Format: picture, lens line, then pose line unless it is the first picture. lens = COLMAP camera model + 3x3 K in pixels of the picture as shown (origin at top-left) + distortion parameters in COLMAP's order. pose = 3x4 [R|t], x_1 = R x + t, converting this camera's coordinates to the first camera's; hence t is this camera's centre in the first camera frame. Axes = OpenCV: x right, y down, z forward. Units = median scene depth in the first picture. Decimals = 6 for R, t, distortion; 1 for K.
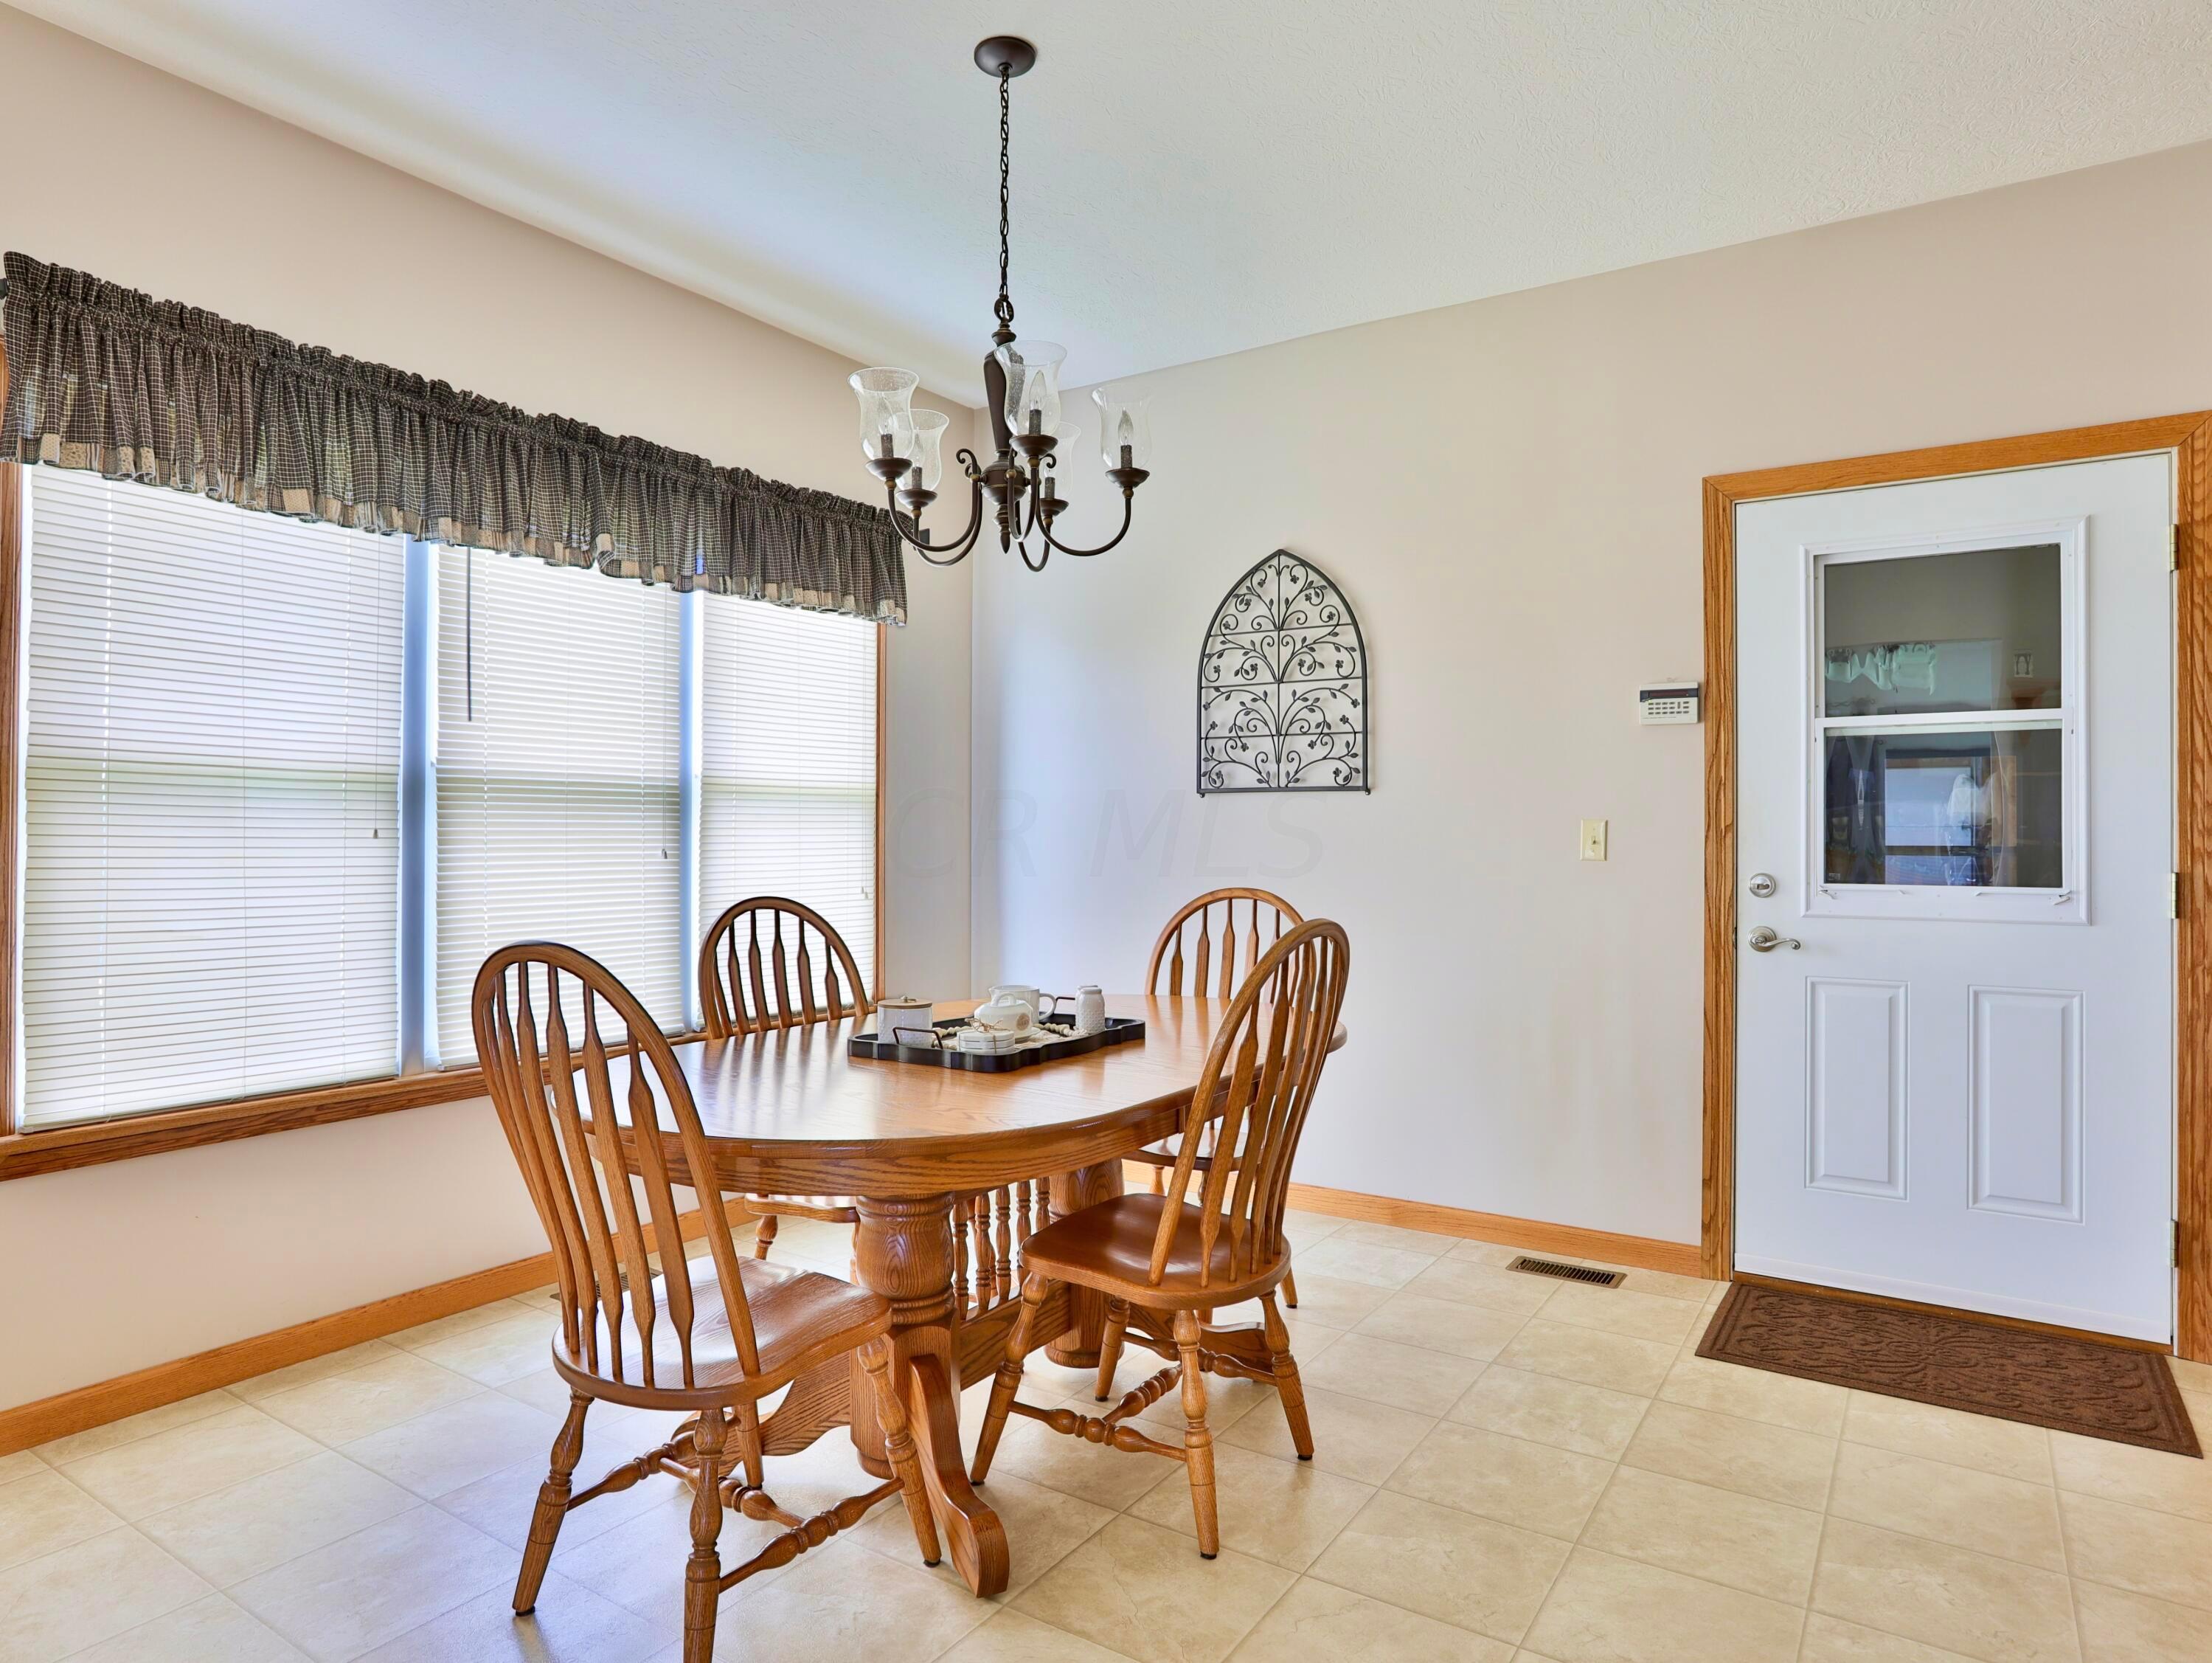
lens RADIAL K [[1296.4, 0, 1097.6], [0, 1296.4, 826.0], [0, 0, 1]] dist [-0.043076, 0.020961]
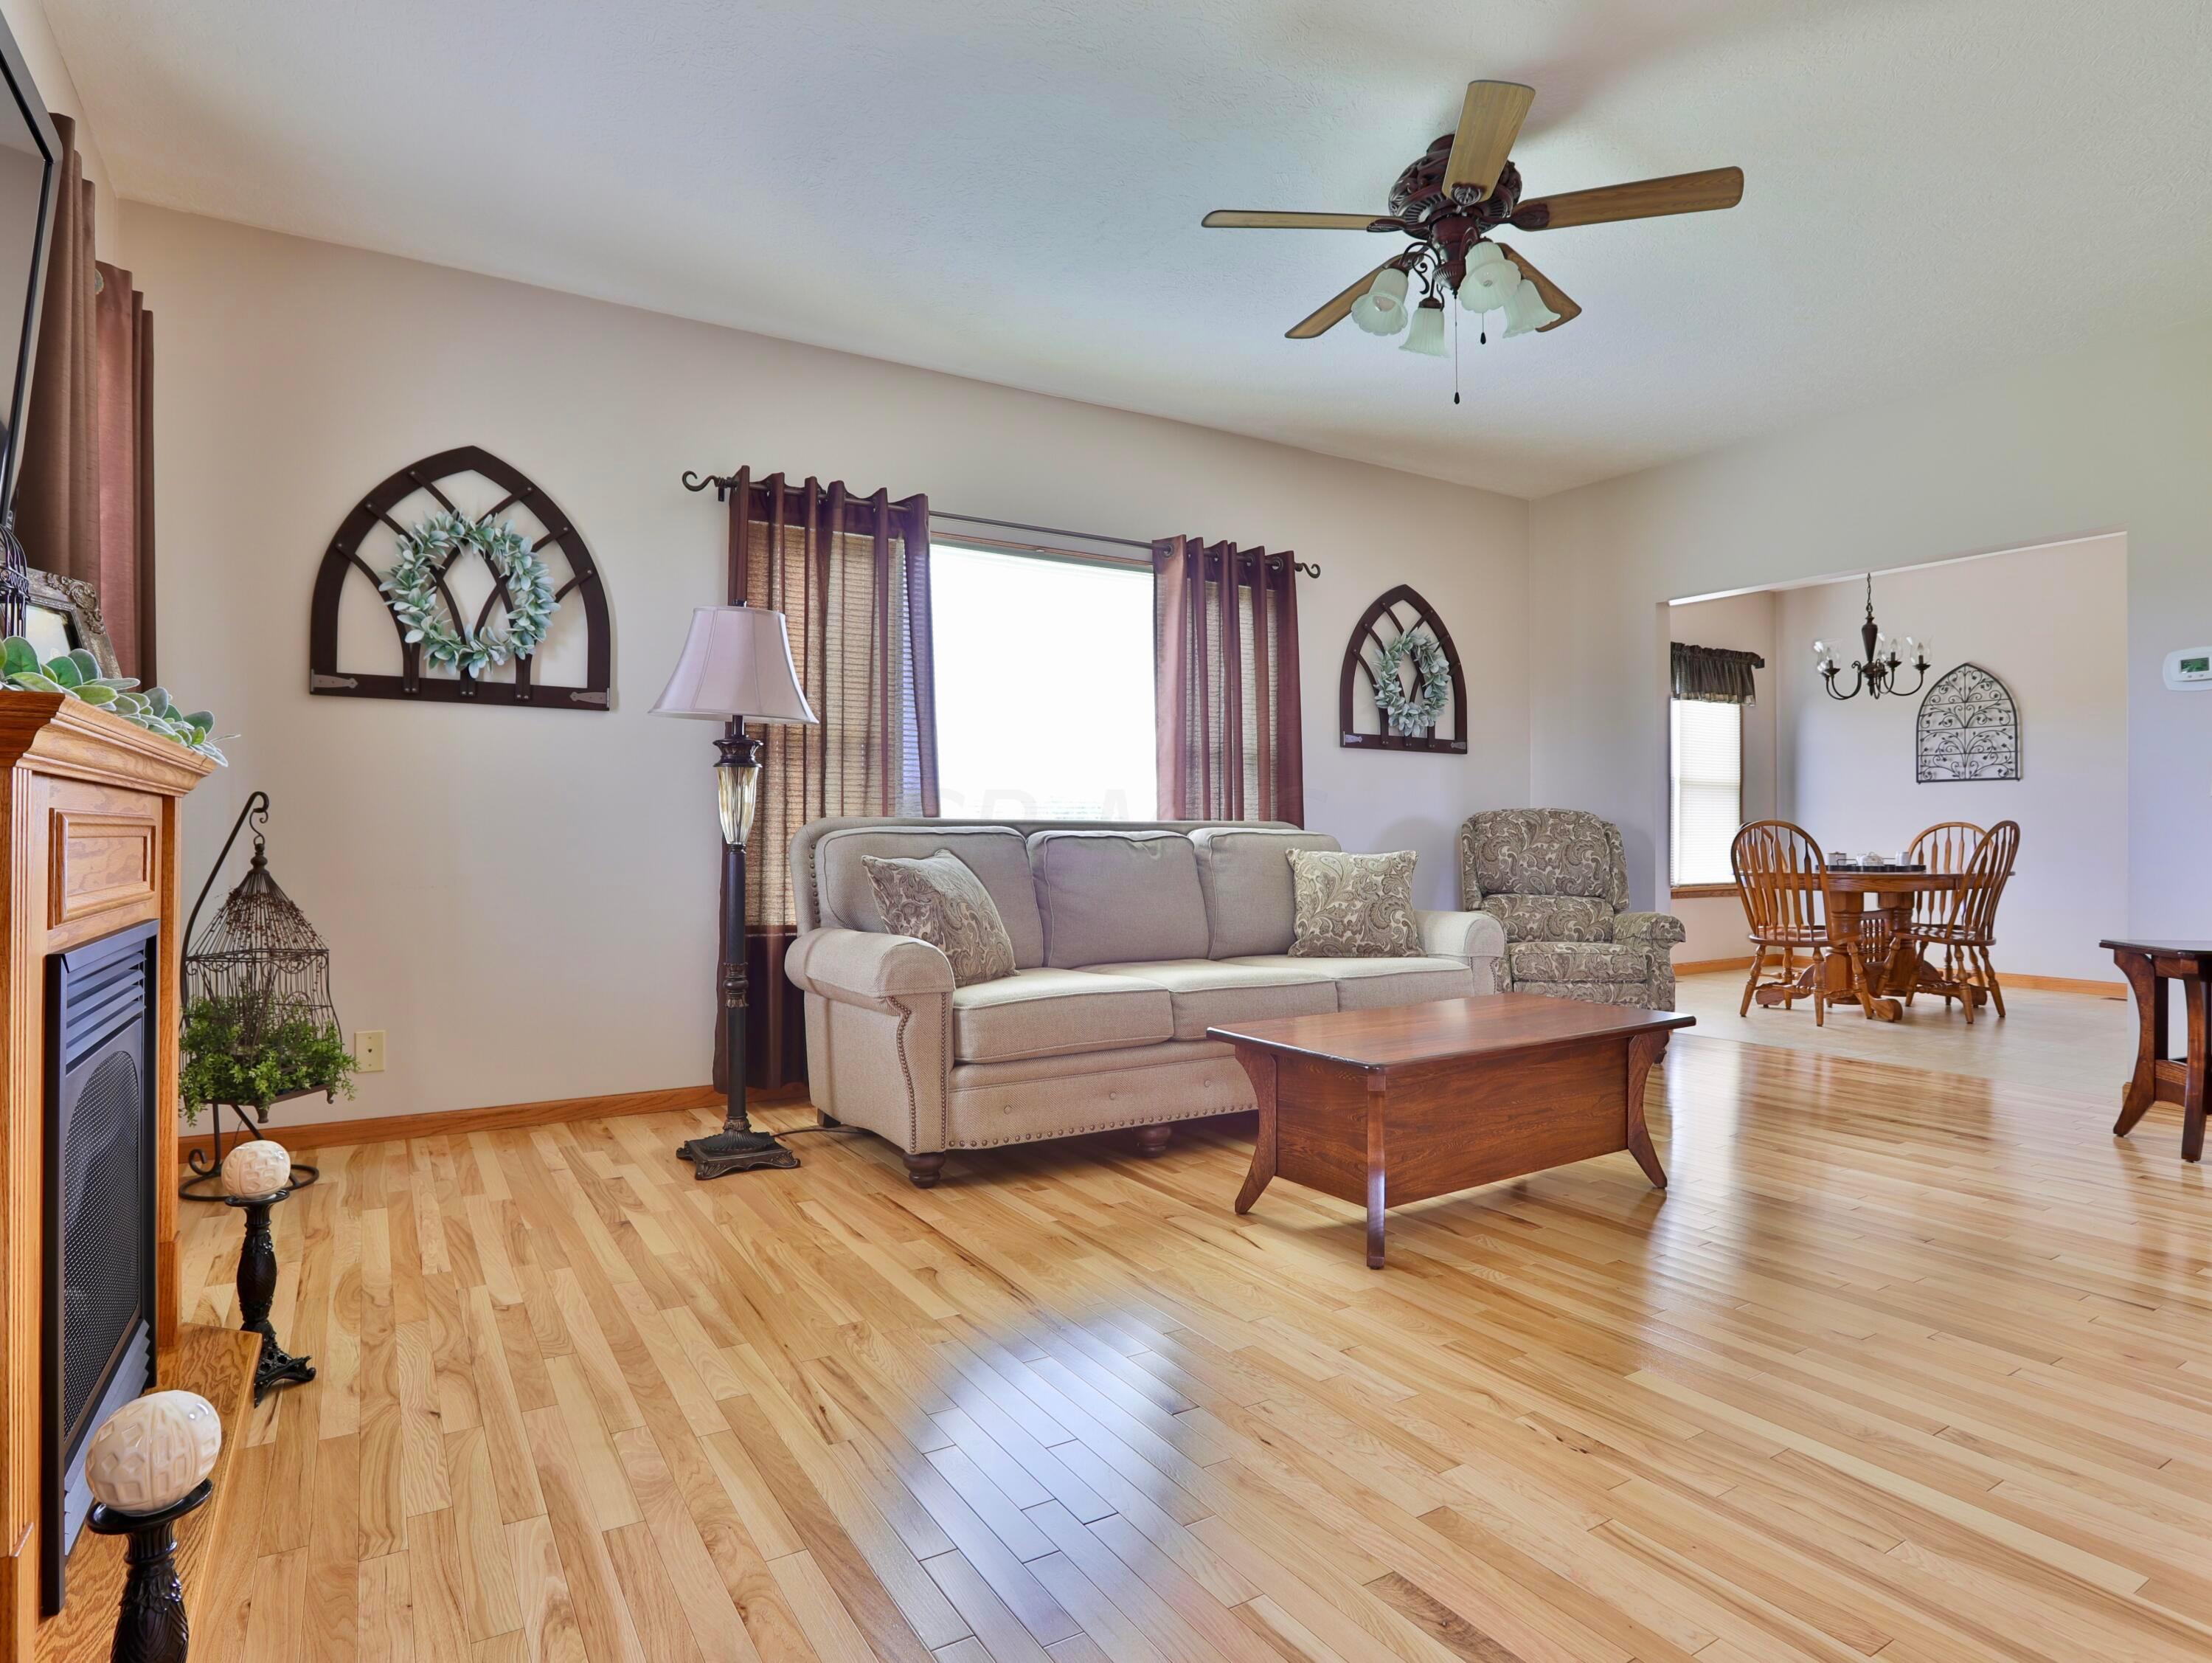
lens RADIAL K [[1195.4, 0, 1106.0], [0, 1195.4, 831.5], [0, 0, 1]] dist [-0.090238, 0.054922]
pose [[0.904201, -0.002460, -0.427100, -0.320331], [0.001926, 0.999997, -0.001682, 0.055762], [0.427103, 0.000699, 0.904203, -1.281614]]
